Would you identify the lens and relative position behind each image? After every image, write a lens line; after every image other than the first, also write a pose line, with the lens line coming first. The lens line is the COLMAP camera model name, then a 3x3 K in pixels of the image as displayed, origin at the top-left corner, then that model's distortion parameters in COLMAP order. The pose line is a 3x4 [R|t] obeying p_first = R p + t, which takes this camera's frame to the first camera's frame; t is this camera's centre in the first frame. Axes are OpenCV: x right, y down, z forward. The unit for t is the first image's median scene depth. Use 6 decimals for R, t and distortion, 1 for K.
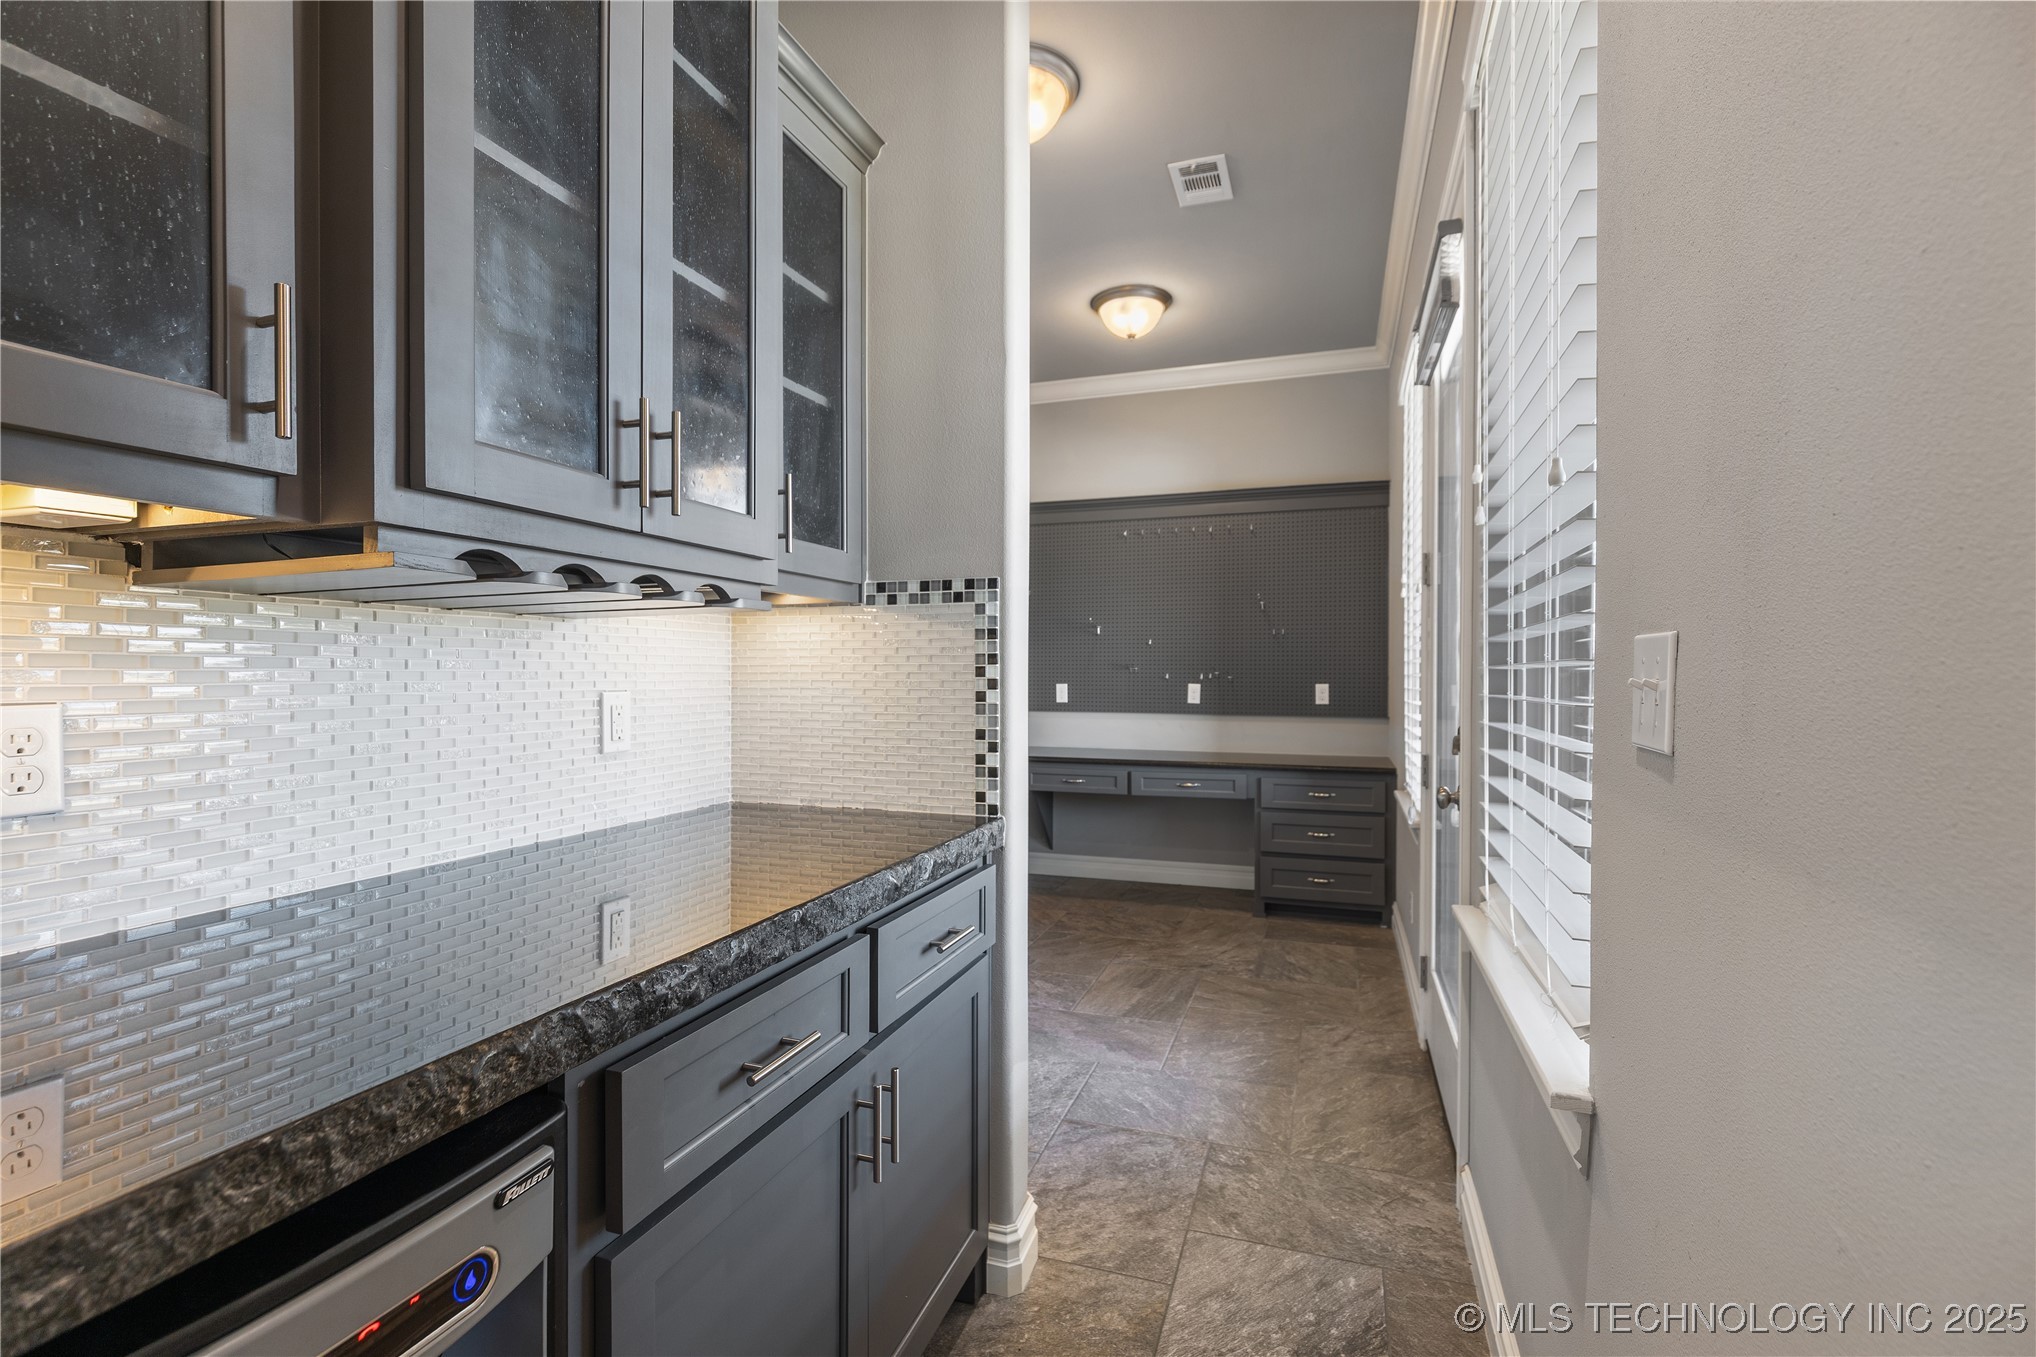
lens RADIAL K [[916.8, 0, 1019.2], [0, 916.8, 674.4], [0, 0, 1]] dist [0.009586, -0.001377]
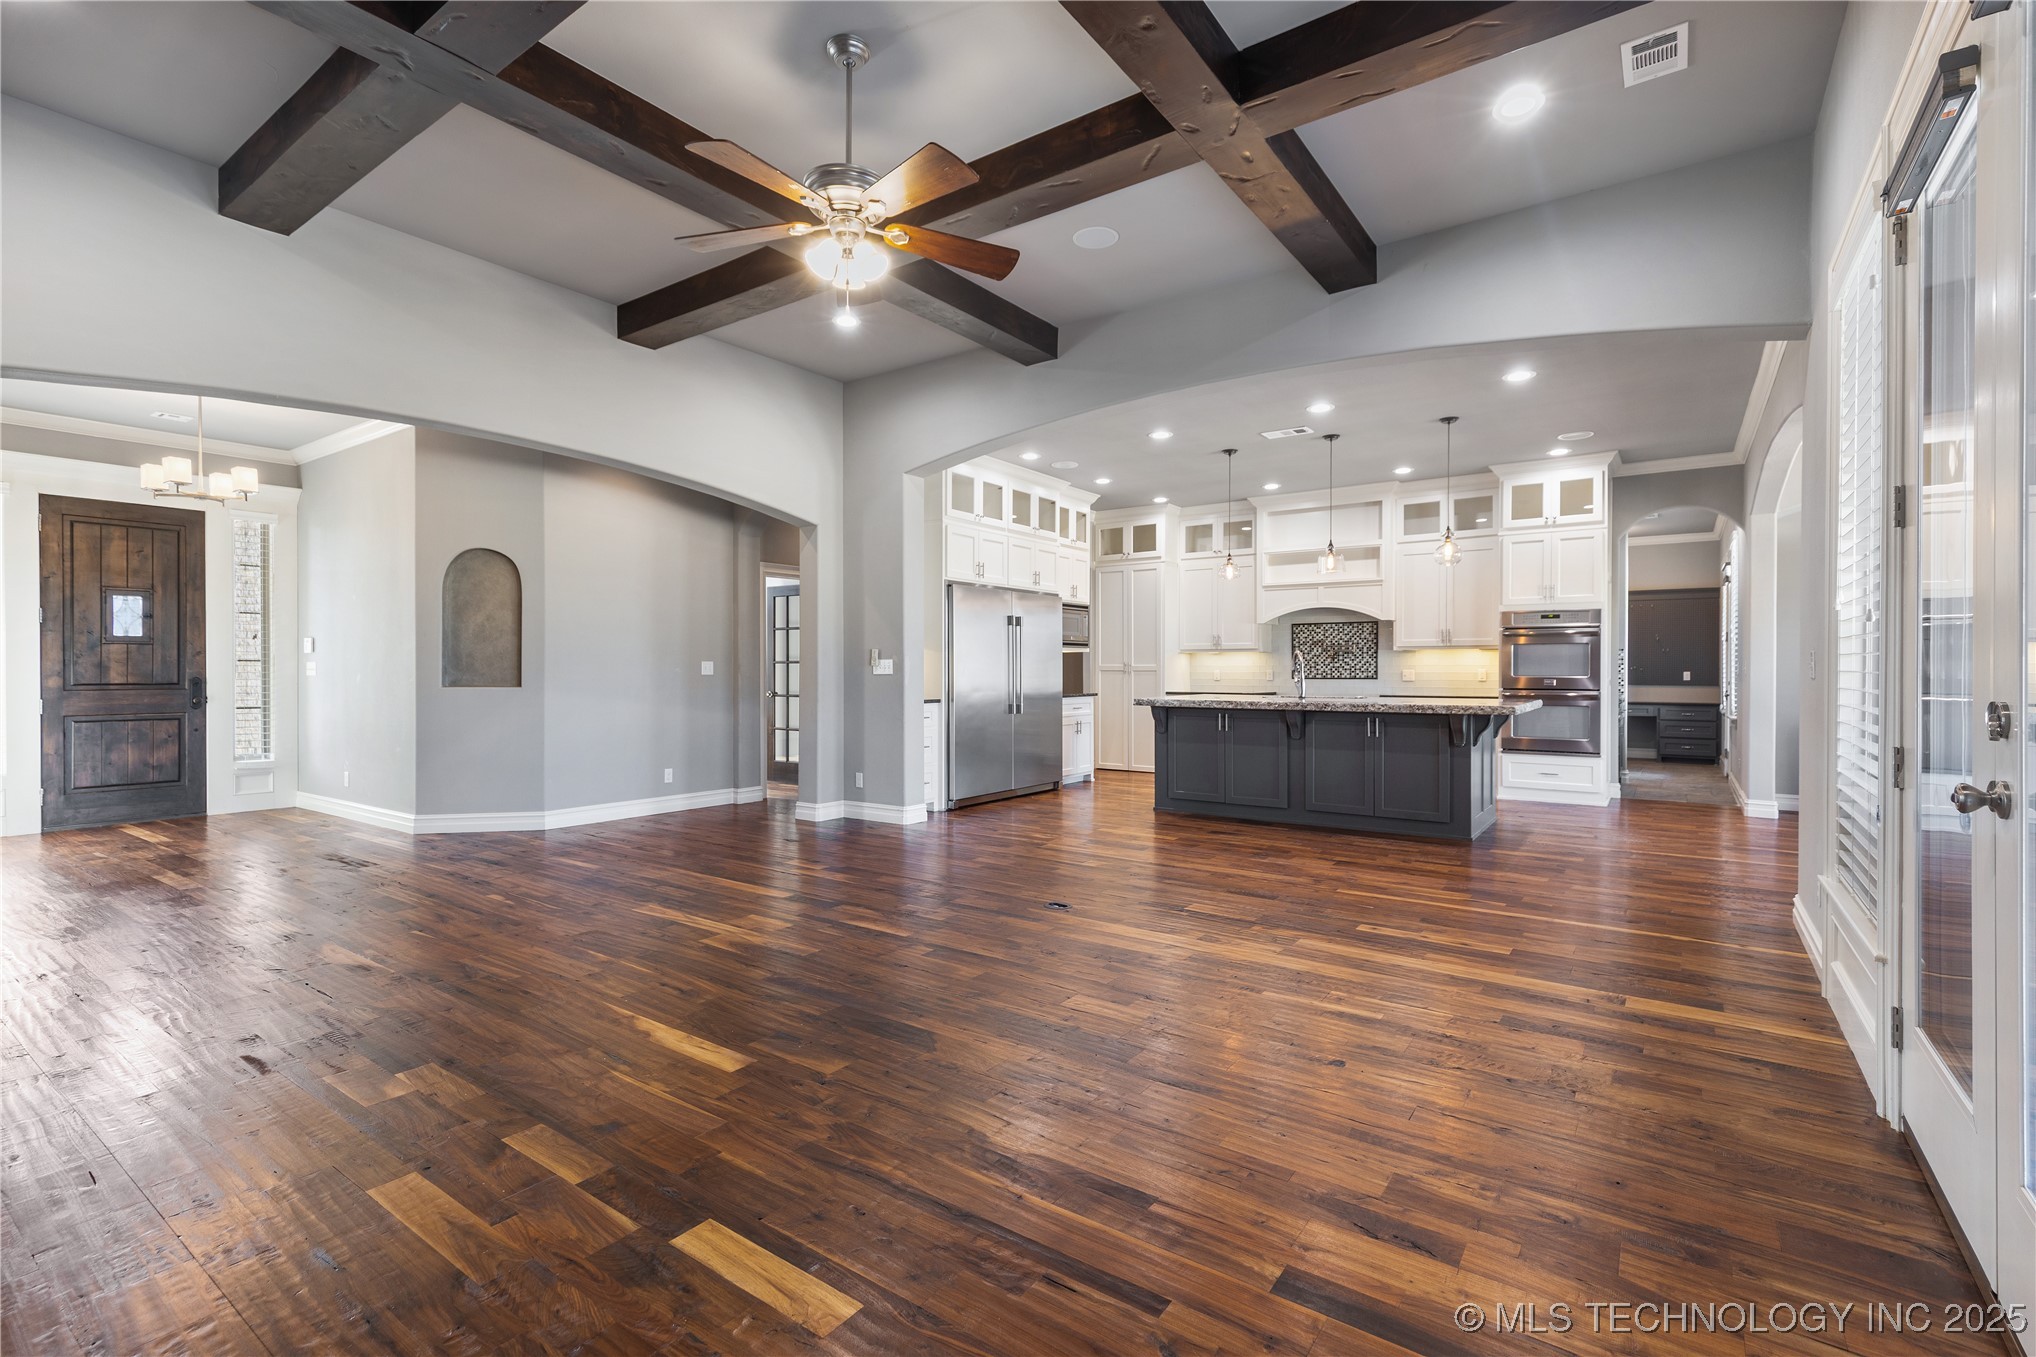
lens RADIAL K [[916.8, 0, 1026.2], [0, 916.8, 674.9], [0, 0, 1]] dist [0.009586, -0.001377]
pose [[0.958303, 0.001236, -0.285752, -0.832582], [-0.000403, 0.999995, 0.002974, 0.015340], [0.285755, -0.002735, 0.958299, -2.351917]]
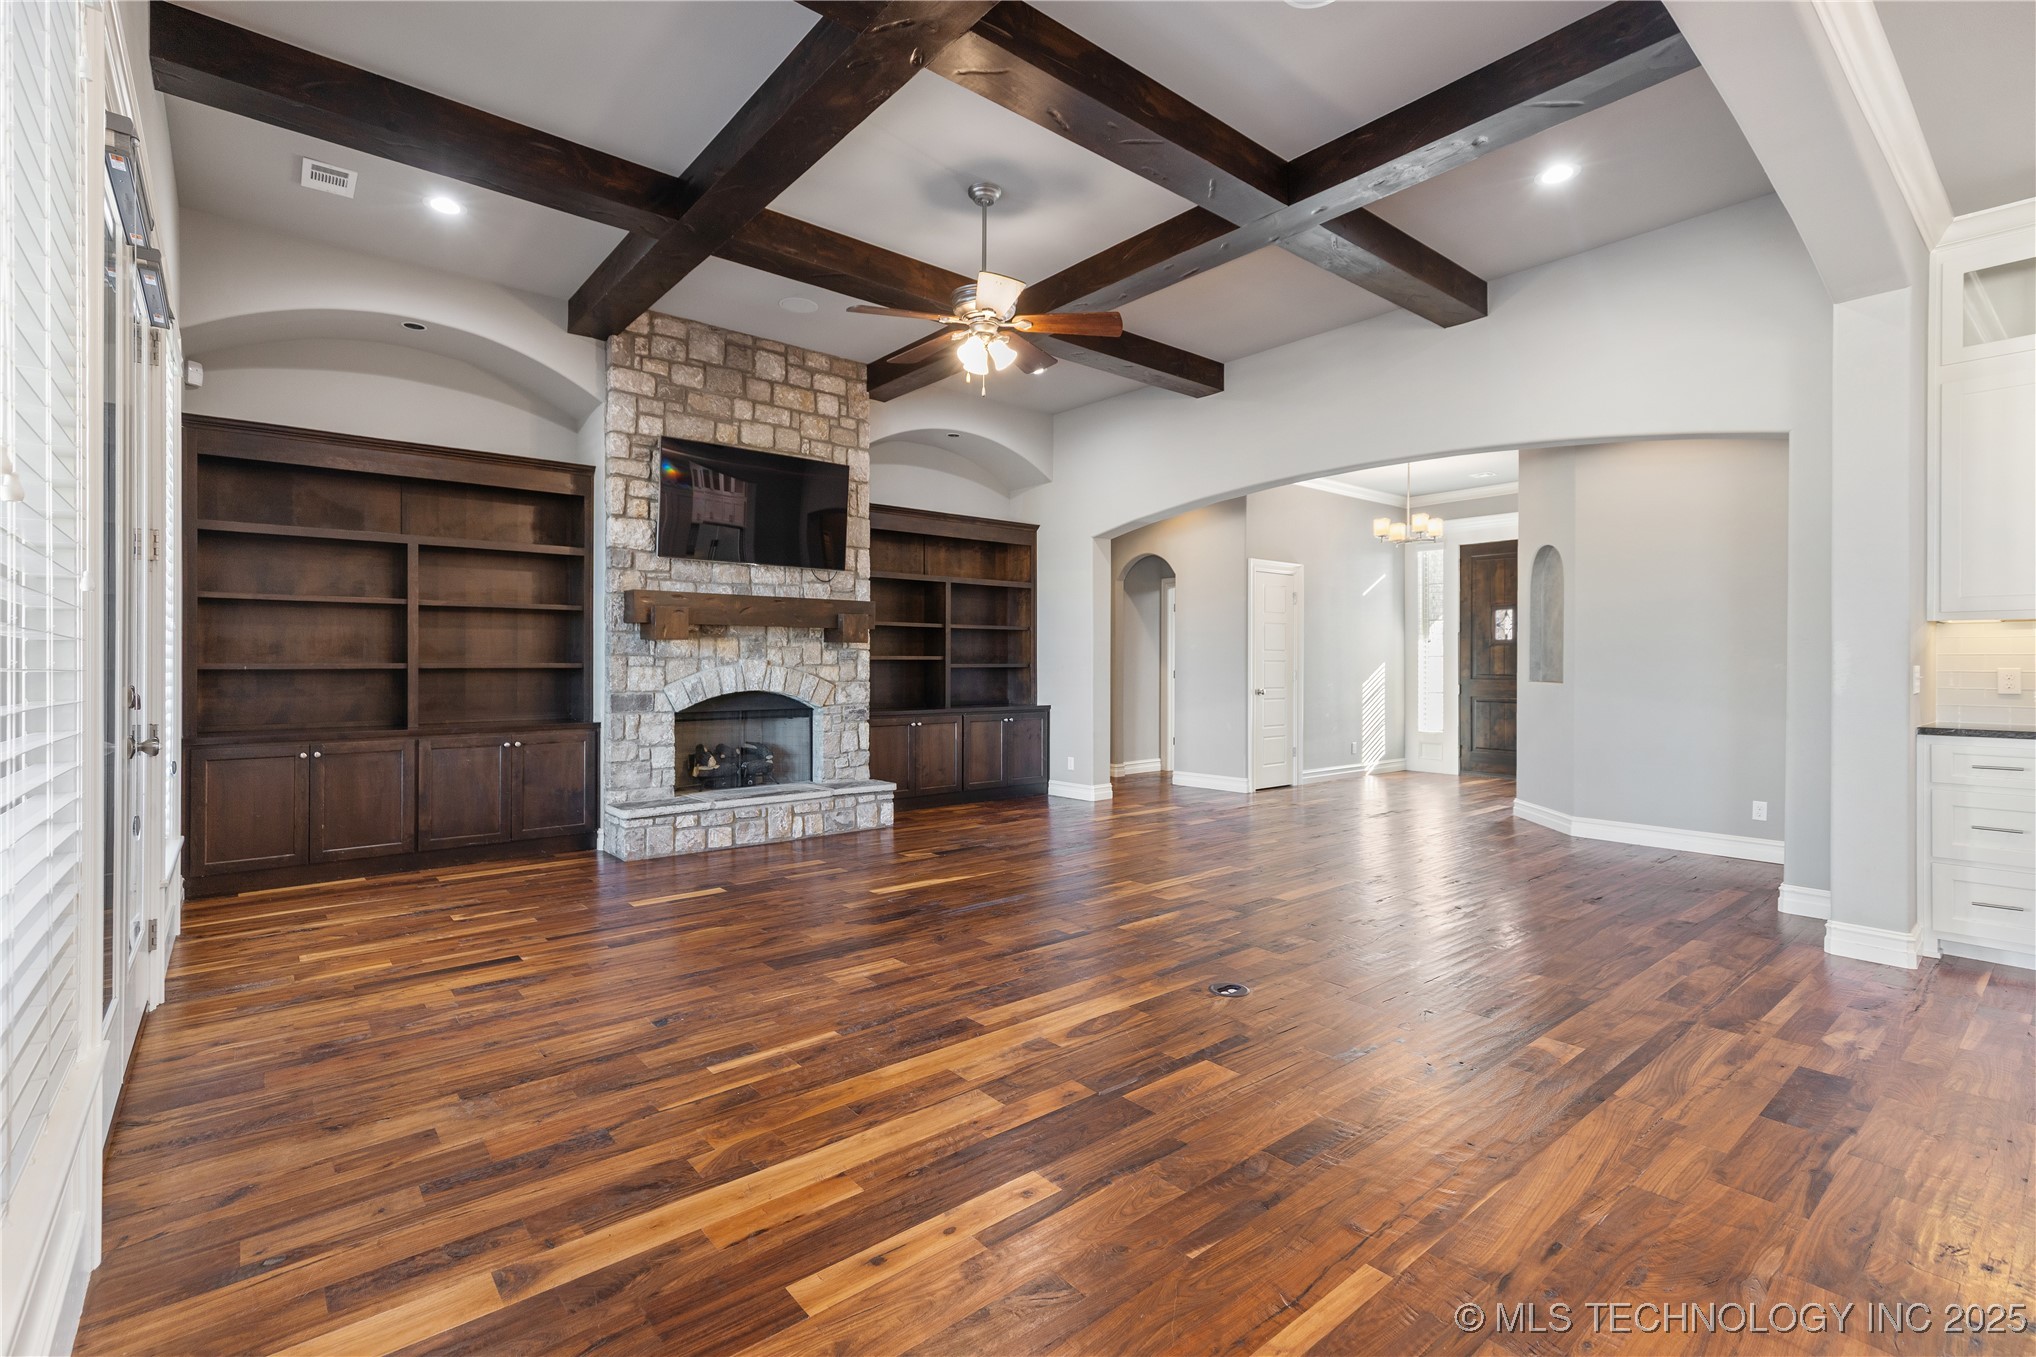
lens RADIAL K [[916.8, 0, 1014.2], [0, 916.8, 660.9], [0, 0, 1]] dist [0.009586, -0.001377]
pose [[-0.520205, -0.002809, -0.854037, -0.241578], [-0.003994, 0.999992, -0.000857, 0.009501], [0.854032, 0.002965, -0.520212, -0.804347]]
